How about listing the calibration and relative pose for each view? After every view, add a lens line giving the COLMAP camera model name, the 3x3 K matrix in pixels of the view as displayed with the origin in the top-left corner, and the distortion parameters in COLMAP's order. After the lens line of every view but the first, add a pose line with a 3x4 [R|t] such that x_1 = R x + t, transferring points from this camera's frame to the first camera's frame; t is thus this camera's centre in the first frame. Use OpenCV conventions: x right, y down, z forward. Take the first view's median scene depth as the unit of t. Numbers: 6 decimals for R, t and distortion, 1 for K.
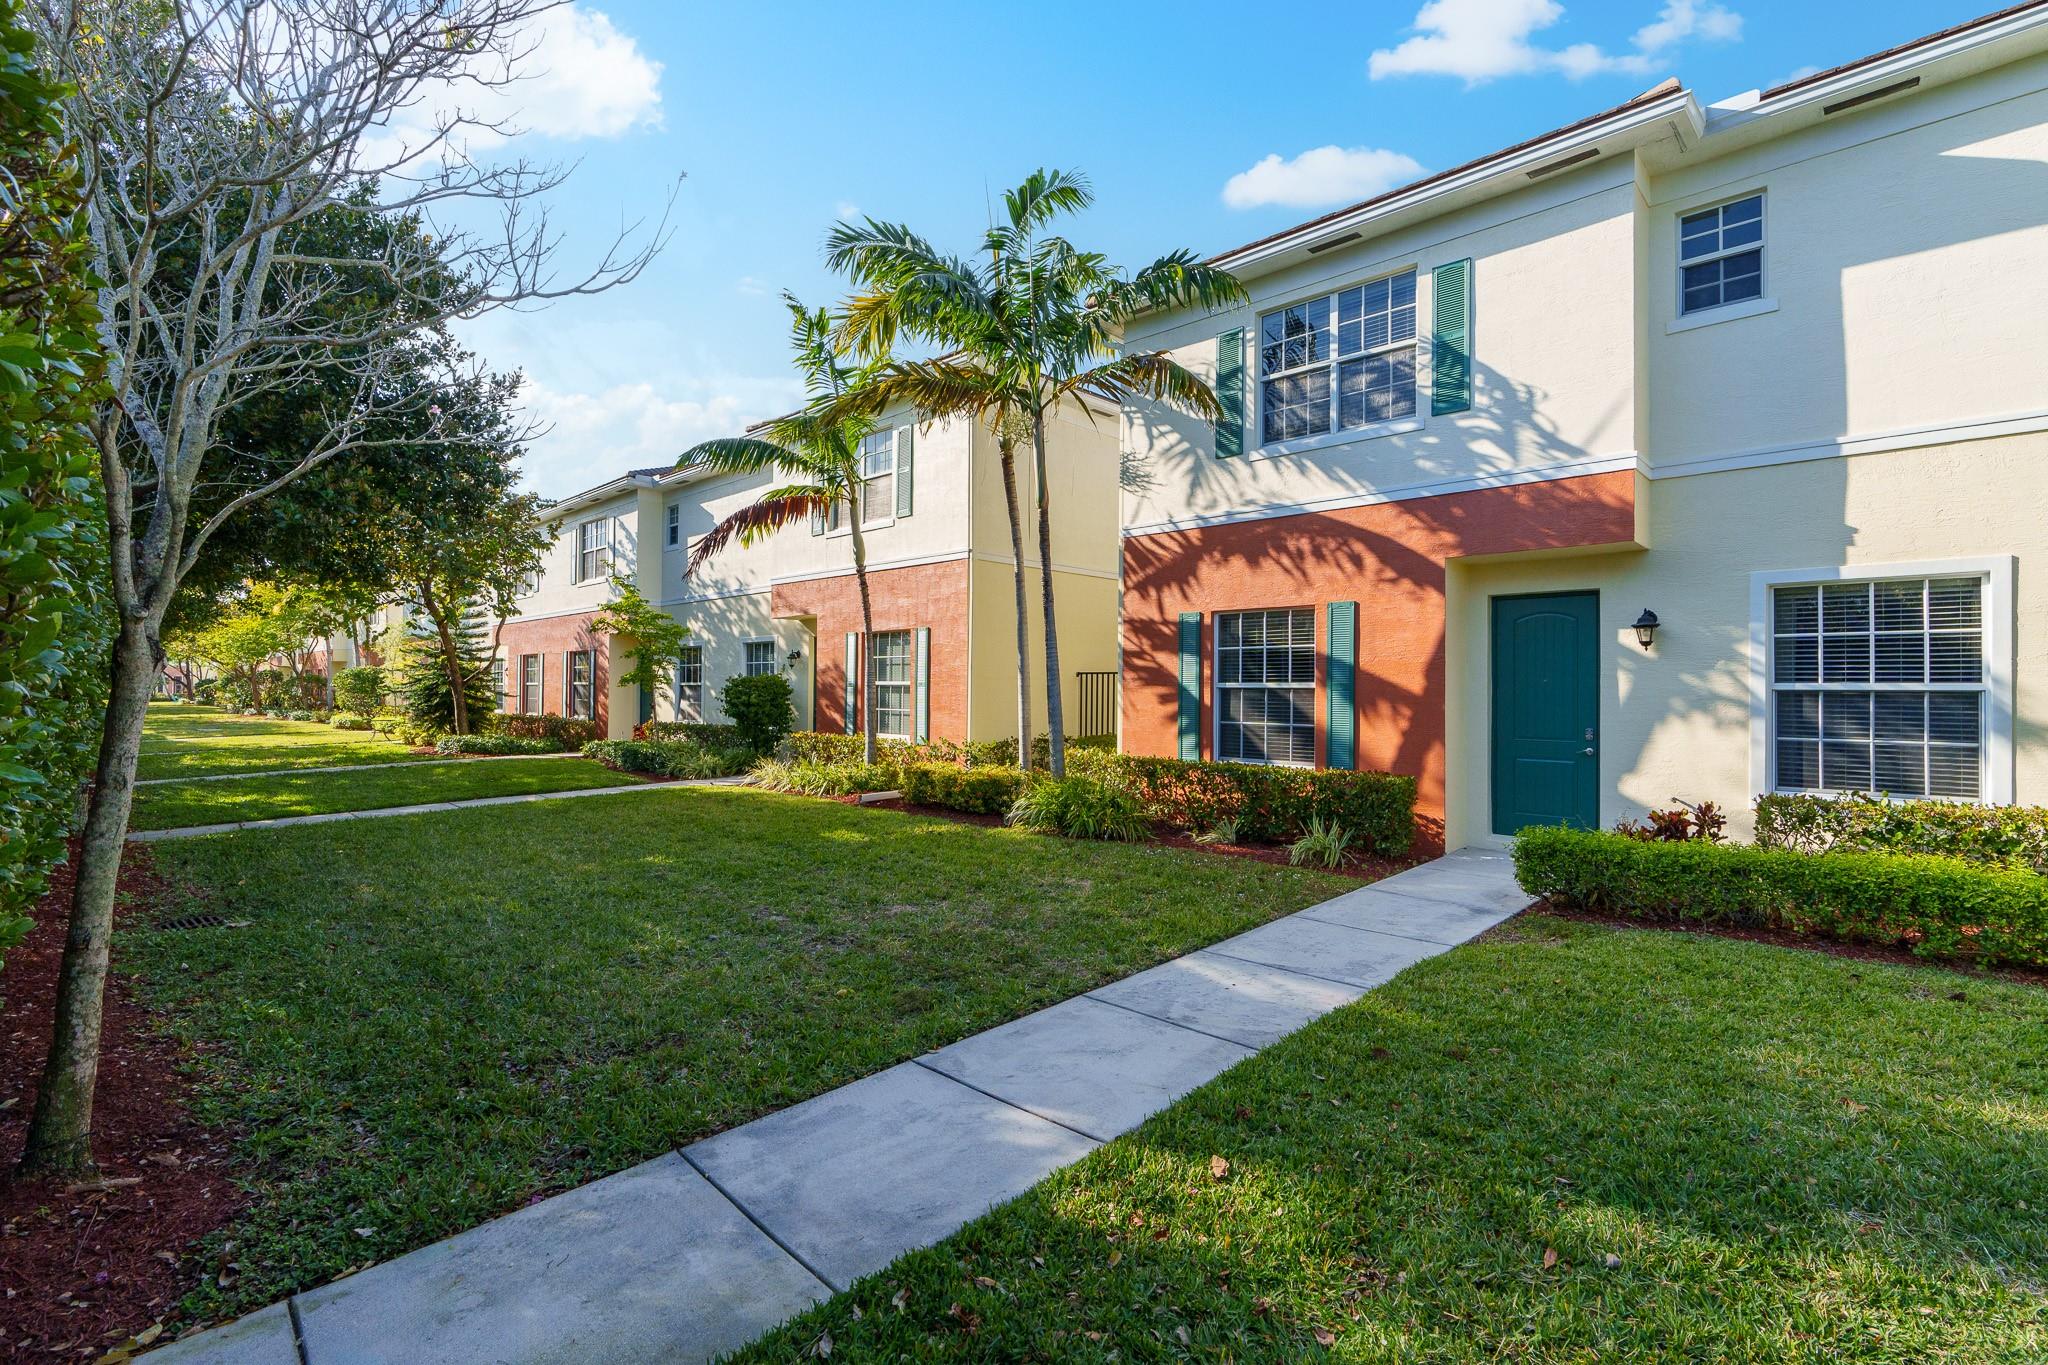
lens RADIAL K [[946.8, 0, 1024.0], [0, 946.8, 682.5], [0, 0, 1]] dist [0.000638, 0.000747]
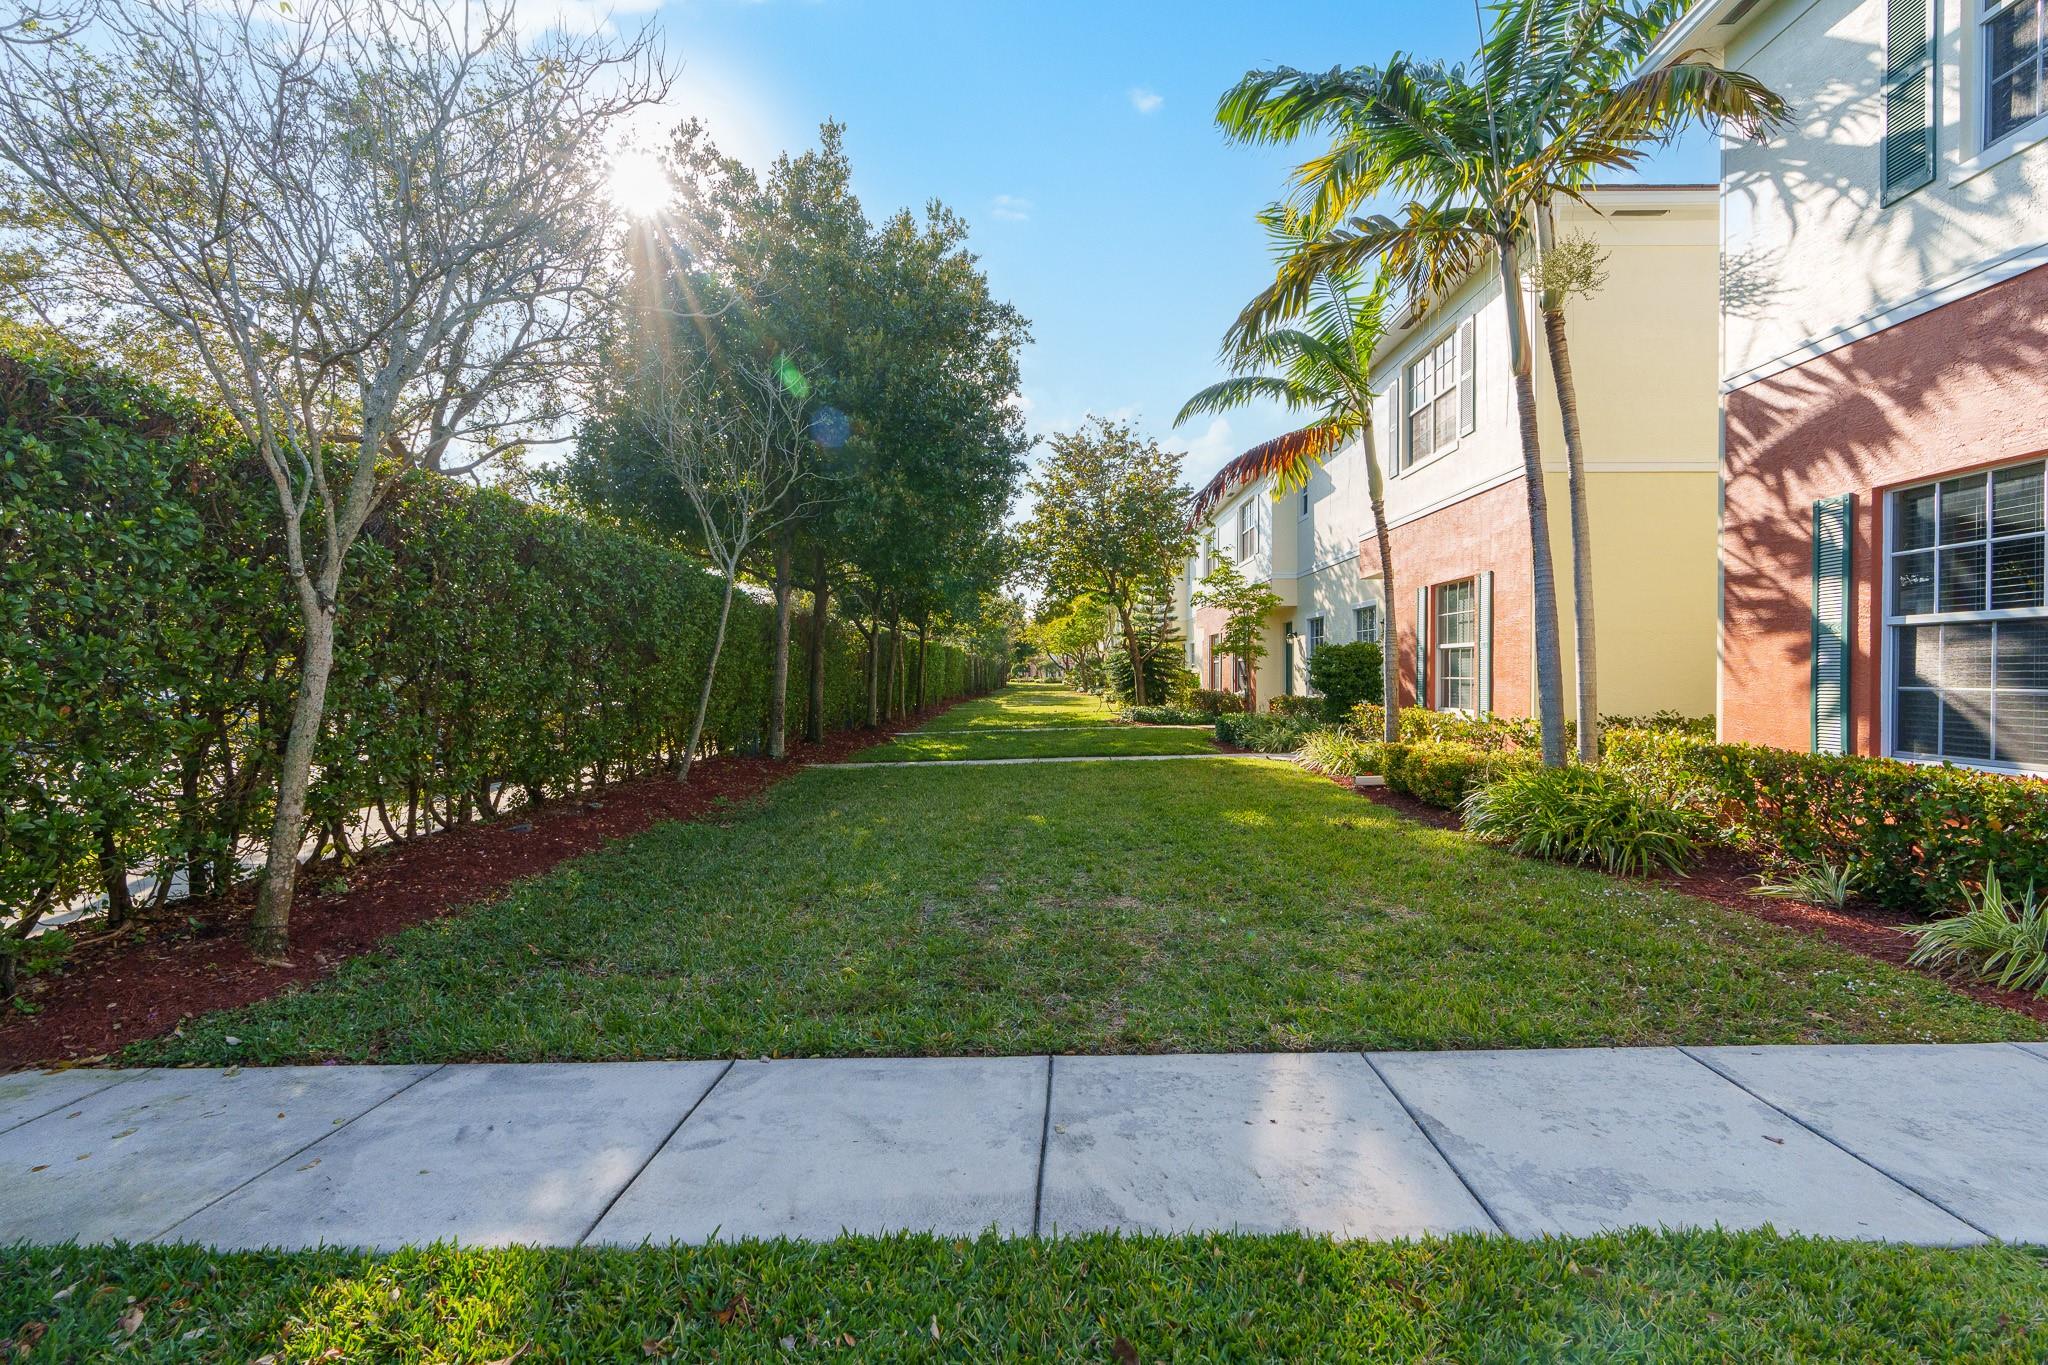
lens RADIAL K [[926.7, 0, 1024.0], [0, 926.7, 682.5], [0, 0, 1]] dist [0.001000, 0.000378]
pose [[0.672352, -0.001980, -0.740229, 0.266958], [0.013647, 0.999860, 0.009721, 0.027058], [0.740106, -0.016637, 0.672284, 0.267687]]
